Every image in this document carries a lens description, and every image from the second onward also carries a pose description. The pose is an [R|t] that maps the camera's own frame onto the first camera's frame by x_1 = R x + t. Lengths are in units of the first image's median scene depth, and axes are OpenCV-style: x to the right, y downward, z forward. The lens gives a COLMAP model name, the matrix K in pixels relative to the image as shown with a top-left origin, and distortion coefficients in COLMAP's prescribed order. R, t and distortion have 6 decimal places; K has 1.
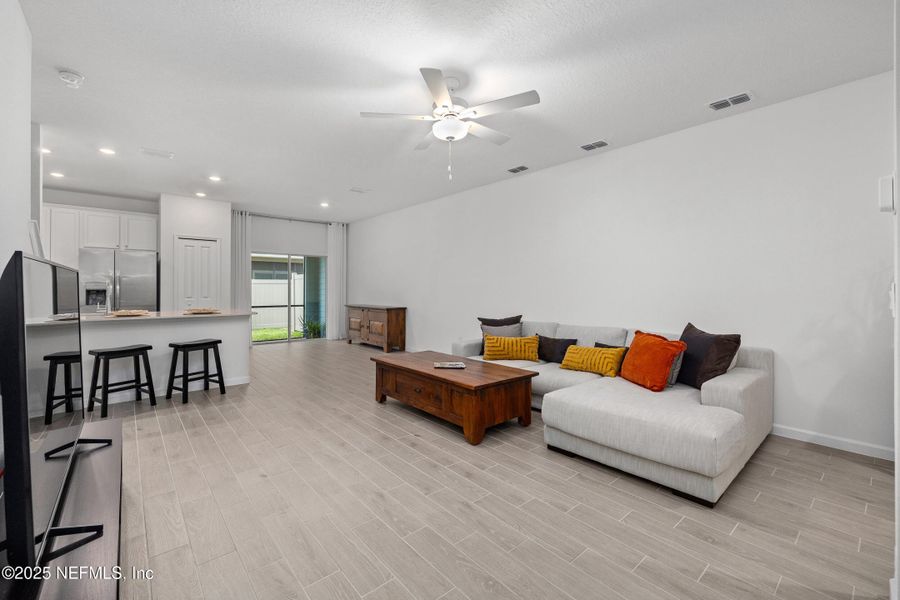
lens RADIAL K [[378.7, 0, 444.3], [0, 378.7, 289.8], [0, 0, 1]] dist [0.000065, -0.000025]
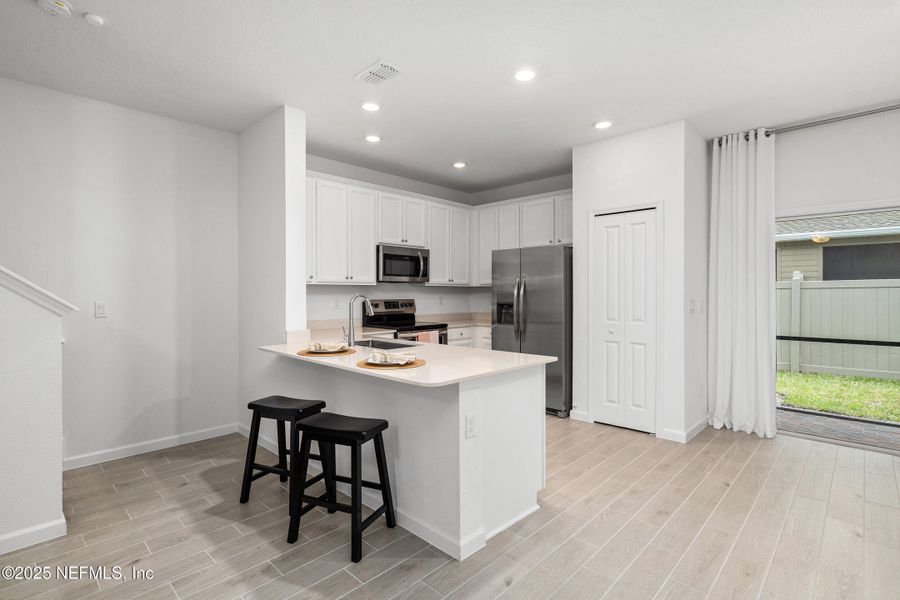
lens RADIAL K [[431.4, 0, 438.9], [0, 431.4, 296.4], [0, 0, 1]] dist [-0.000921, -0.000245]
pose [[0.090240, 0.004188, -0.995911, -0.069209], [0.002958, 0.999986, 0.004474, -0.017594], [0.995916, -0.003350, 0.090226, 0.799247]]
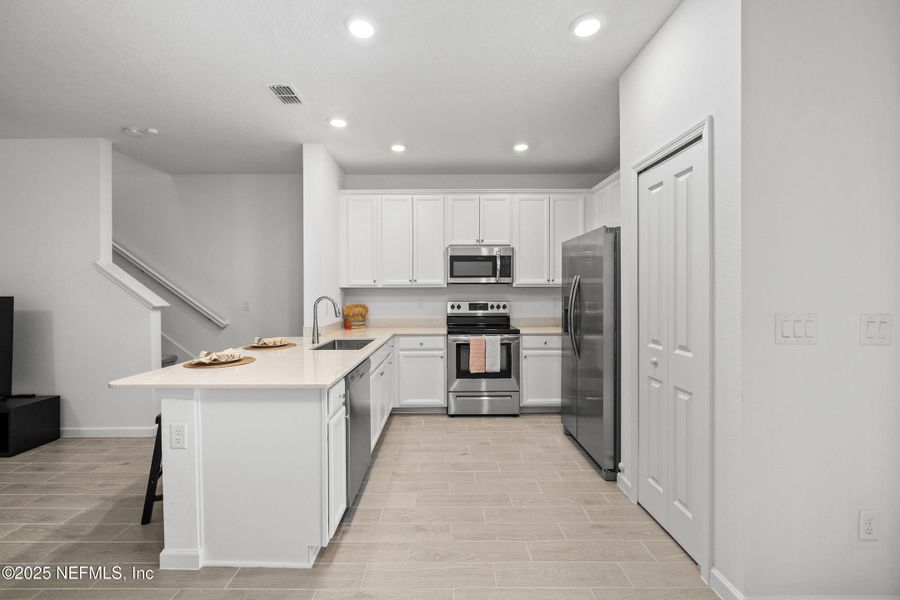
lens RADIAL K [[373.4, 0, 441.5], [0, 373.4, 294.1], [0, 0, 1]] dist [-0.000275, -0.000361]
pose [[-0.644357, 0.001008, -0.764724, -0.347276], [0.001037, 0.999999, 0.000444, -0.022301], [0.764724, -0.000507, -0.644358, 1.237329]]
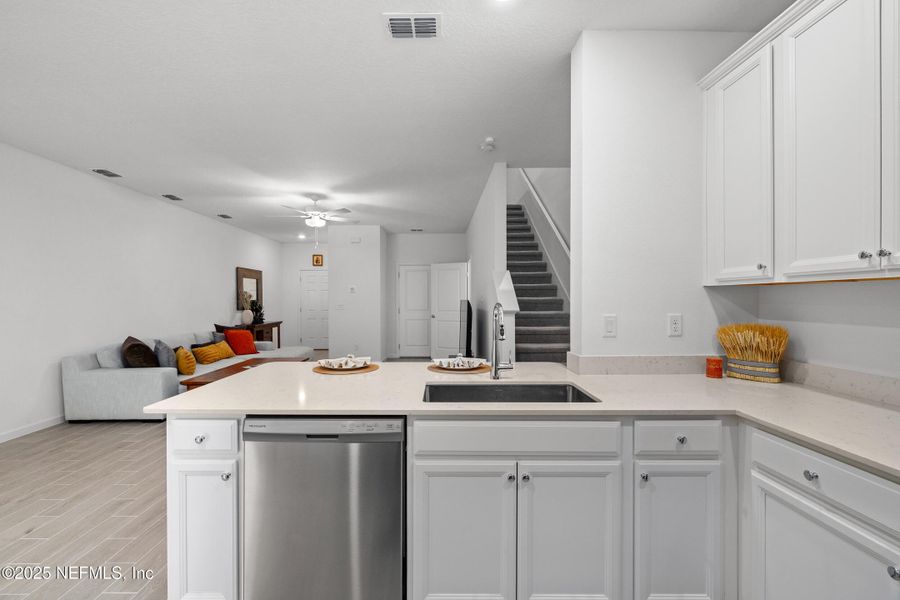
lens RADIAL K [[377.7, 0, 442.4], [0, 377.7, 302.5], [0, 0, 1]] dist [-0.000211, -0.000007]
pose [[-0.771762, -0.008641, 0.635853, -0.835842], [-0.001645, 0.999931, 0.011592, -0.023441], [-0.635909, 0.007900, -0.771723, 1.032733]]
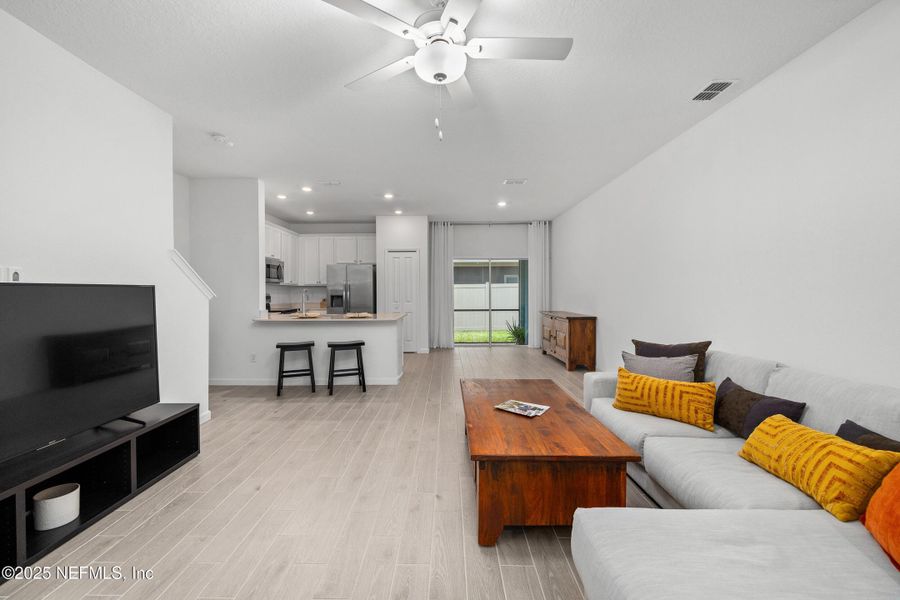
lens RADIAL K [[377.1, 0, 443.1], [0, 377.1, 297.3], [0, 0, 1]] dist [0.000353, 0.000163]
pose [[0.755671, 0.005208, -0.654931, 0.230951], [0.004630, 0.999901, 0.013293, -0.008970], [0.654935, -0.013078, 0.755572, 0.249586]]
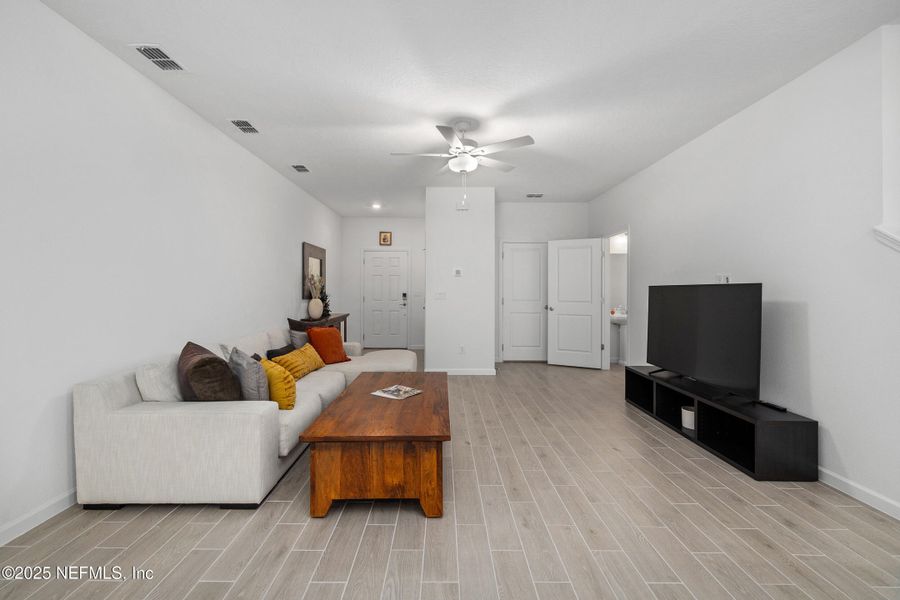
lens RADIAL K [[378.2, 0, 443.4], [0, 378.2, 286.5], [0, 0, 1]] dist [0.001010, 0.000061]
pose [[-0.763770, -0.001223, 0.645487, -0.362914], [-0.007468, 0.999948, -0.006943, -0.008887], [-0.645445, -0.010123, -0.763740, 0.992750]]
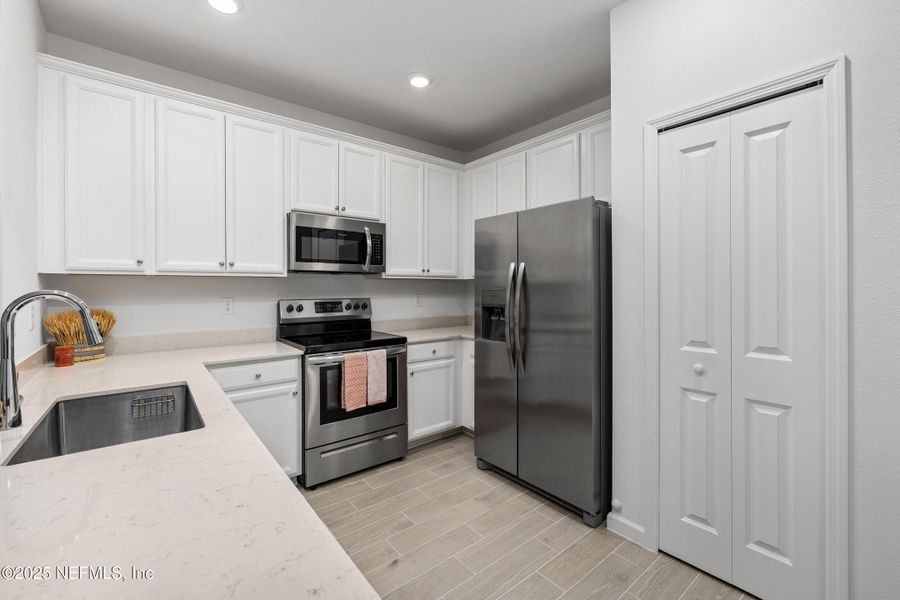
lens RADIAL K [[378.7, 0, 444.3], [0, 378.7, 289.8], [0, 0, 1]] dist [0.000065, -0.000025]
pose [[-0.031379, -0.003670, -0.999501, -0.466626], [0.005854, 0.999975, -0.003856, -0.017022], [0.999490, -0.005972, -0.031357, 0.966063]]
